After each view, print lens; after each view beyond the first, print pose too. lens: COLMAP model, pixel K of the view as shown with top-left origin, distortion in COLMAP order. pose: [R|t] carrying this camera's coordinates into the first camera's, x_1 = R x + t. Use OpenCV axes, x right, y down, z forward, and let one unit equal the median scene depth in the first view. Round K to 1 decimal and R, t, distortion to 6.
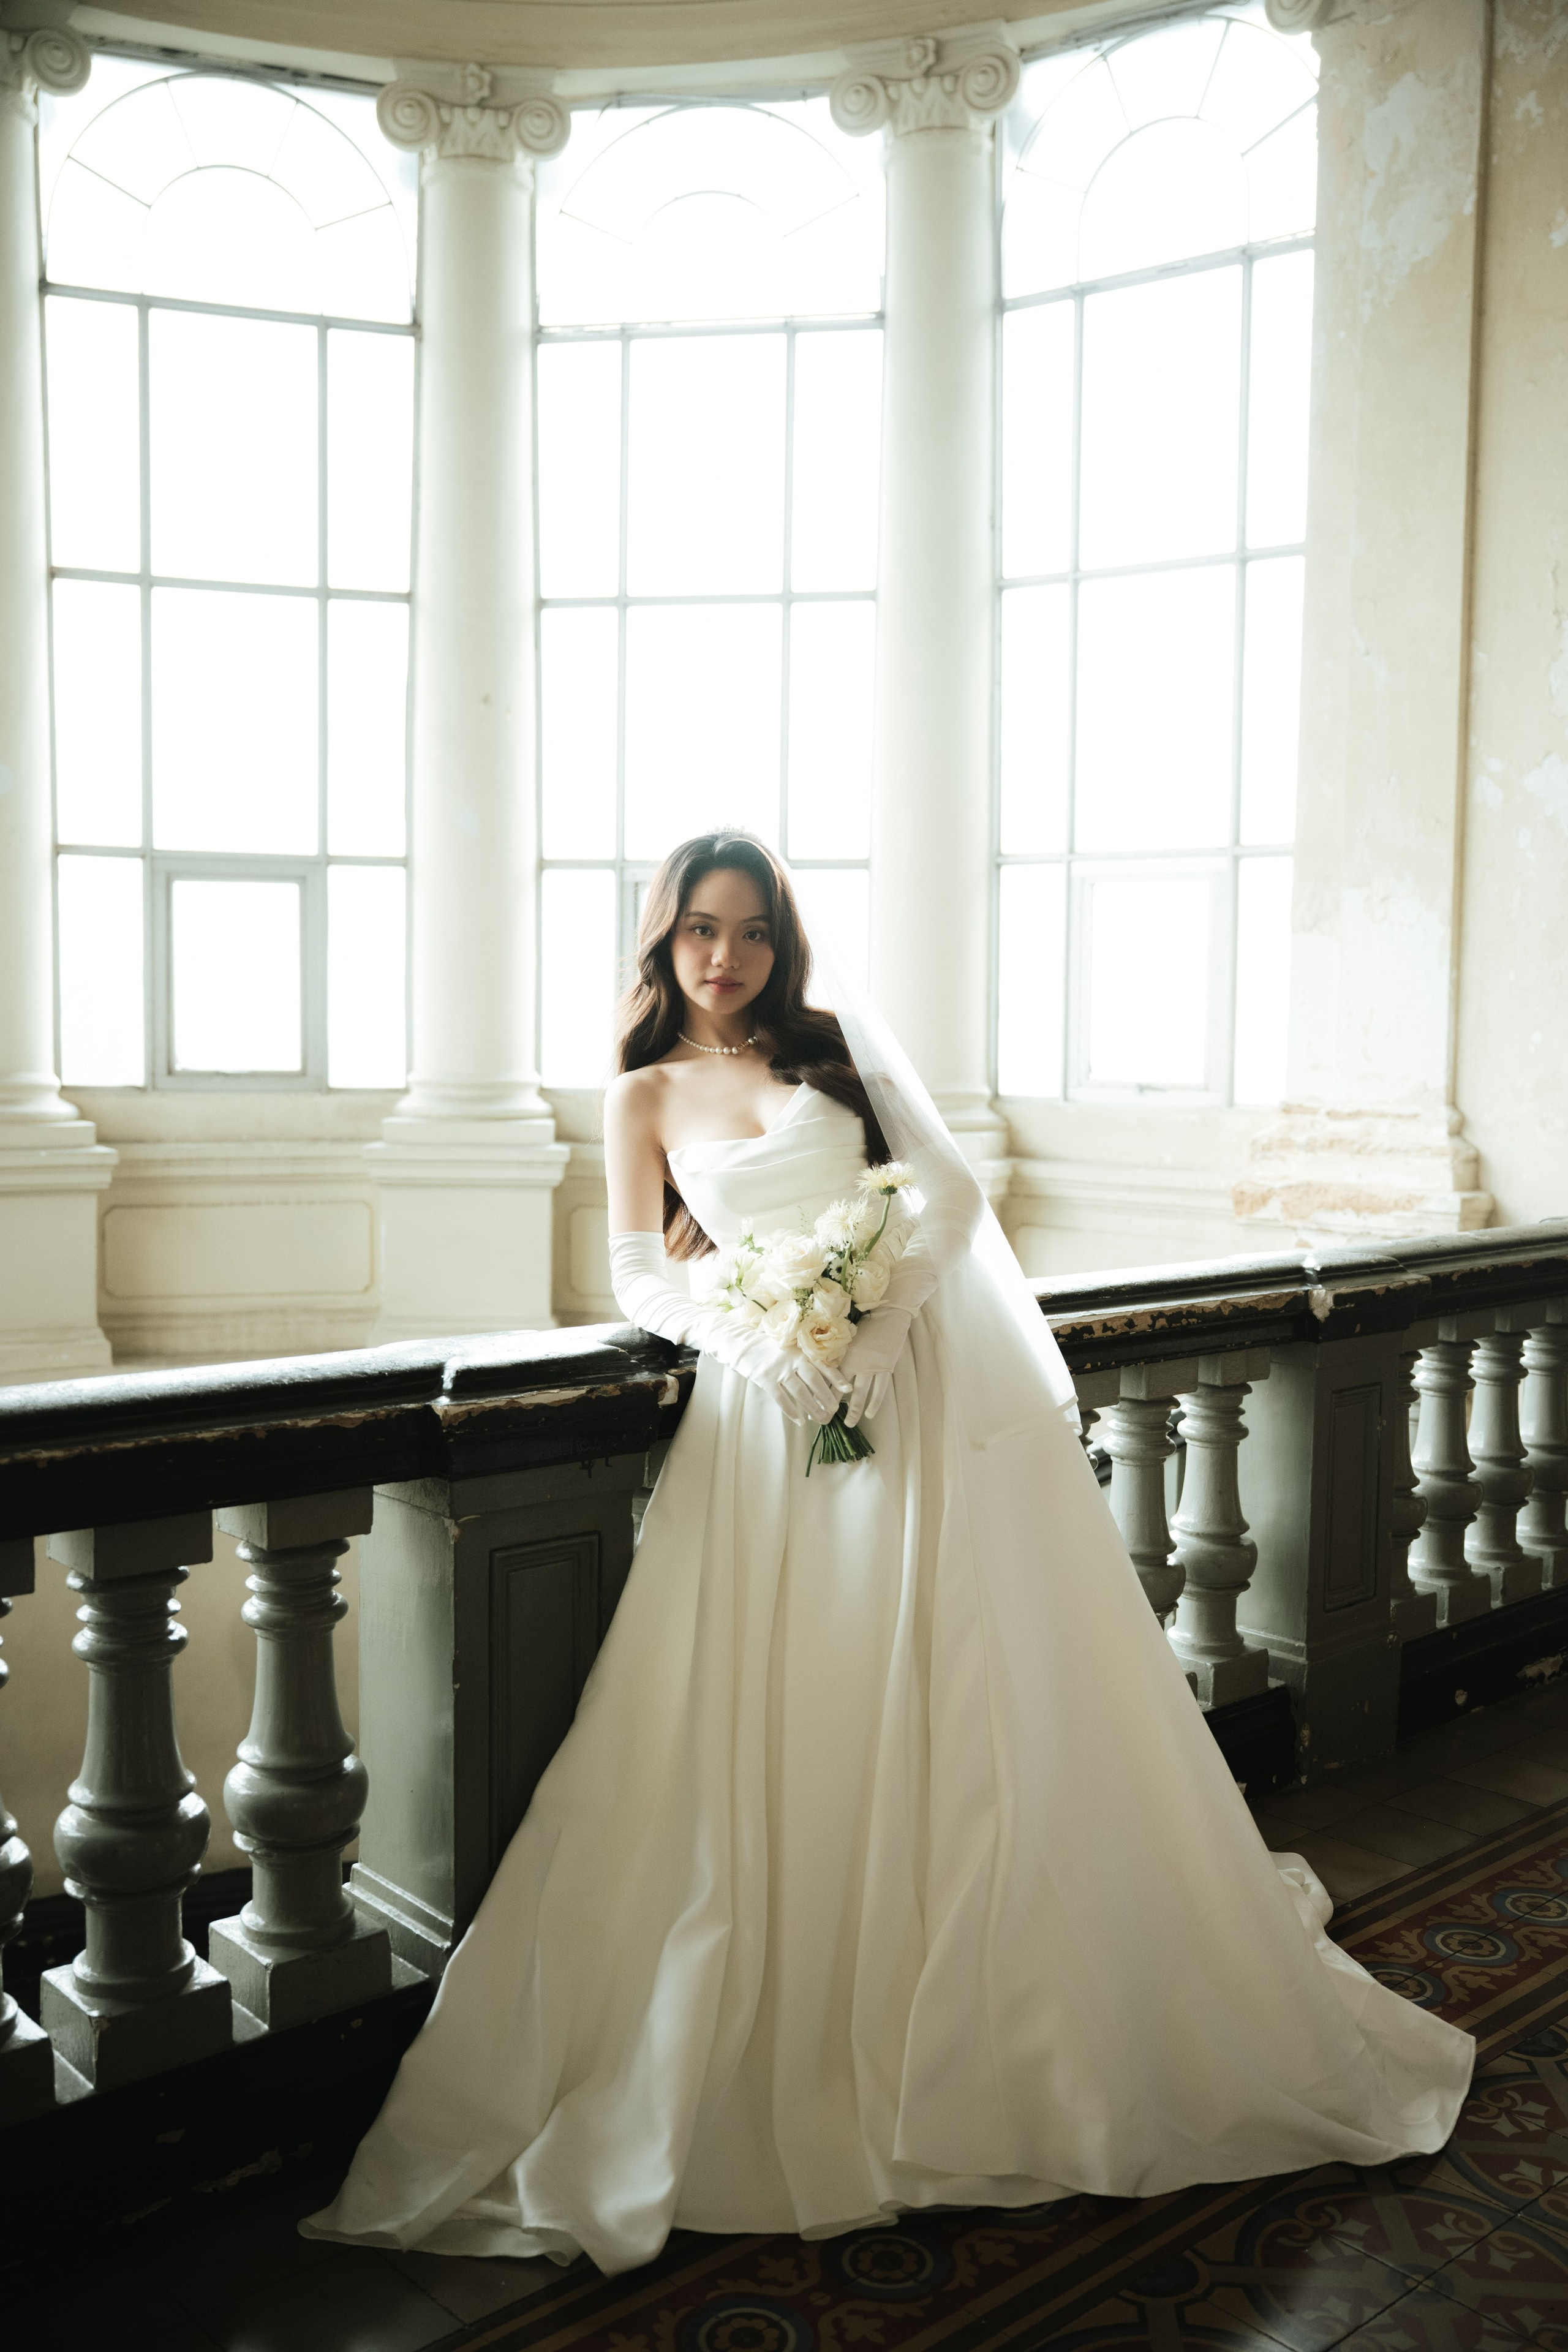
lens RADIAL K [[2164.3, 0, 787.4], [0, 2164.3, 1174.9], [0, 0, 1]] dist [0.019651, 0.000000]
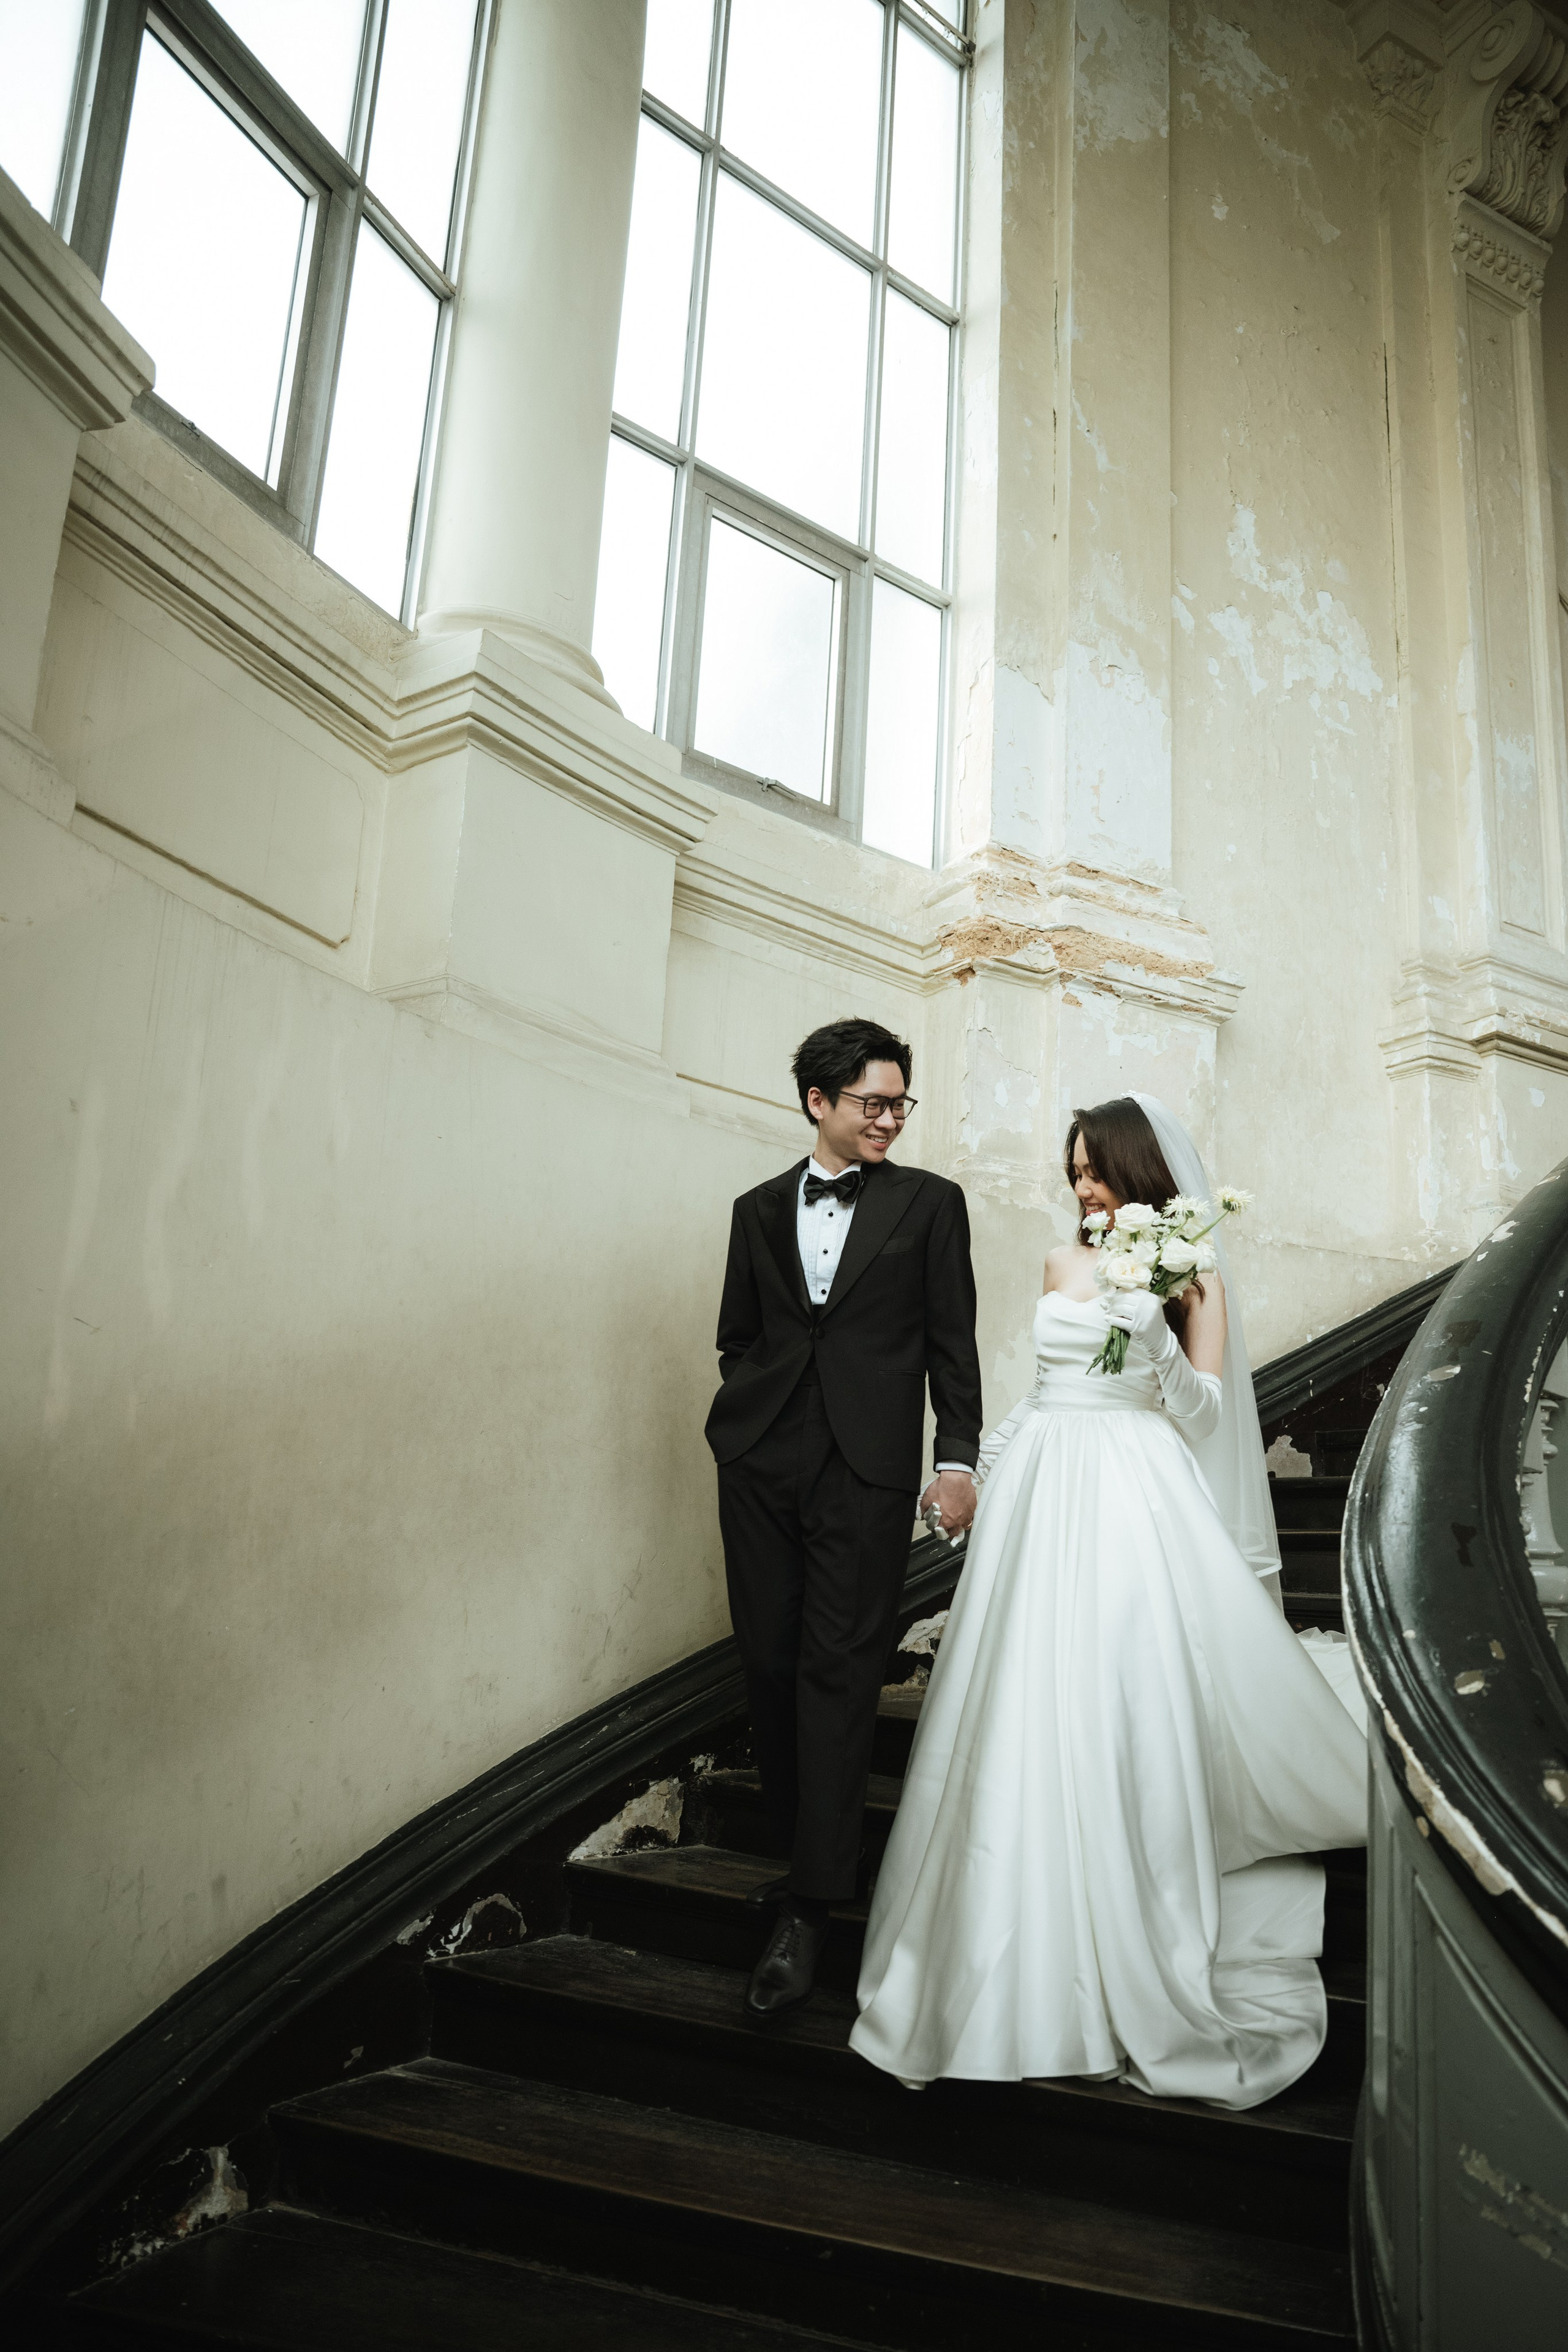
lens RADIAL K [[1722.7, 0, 827.9], [0, 1722.7, 1235.9], [0, 0, 1]] dist [-0.127797, 0.084816]
pose [[0.215485, 0.179492, 0.959869, -0.367244], [0.019797, 0.981957, -0.188067, 0.223526], [-0.976306, 0.059528, 0.208044, 0.876381]]
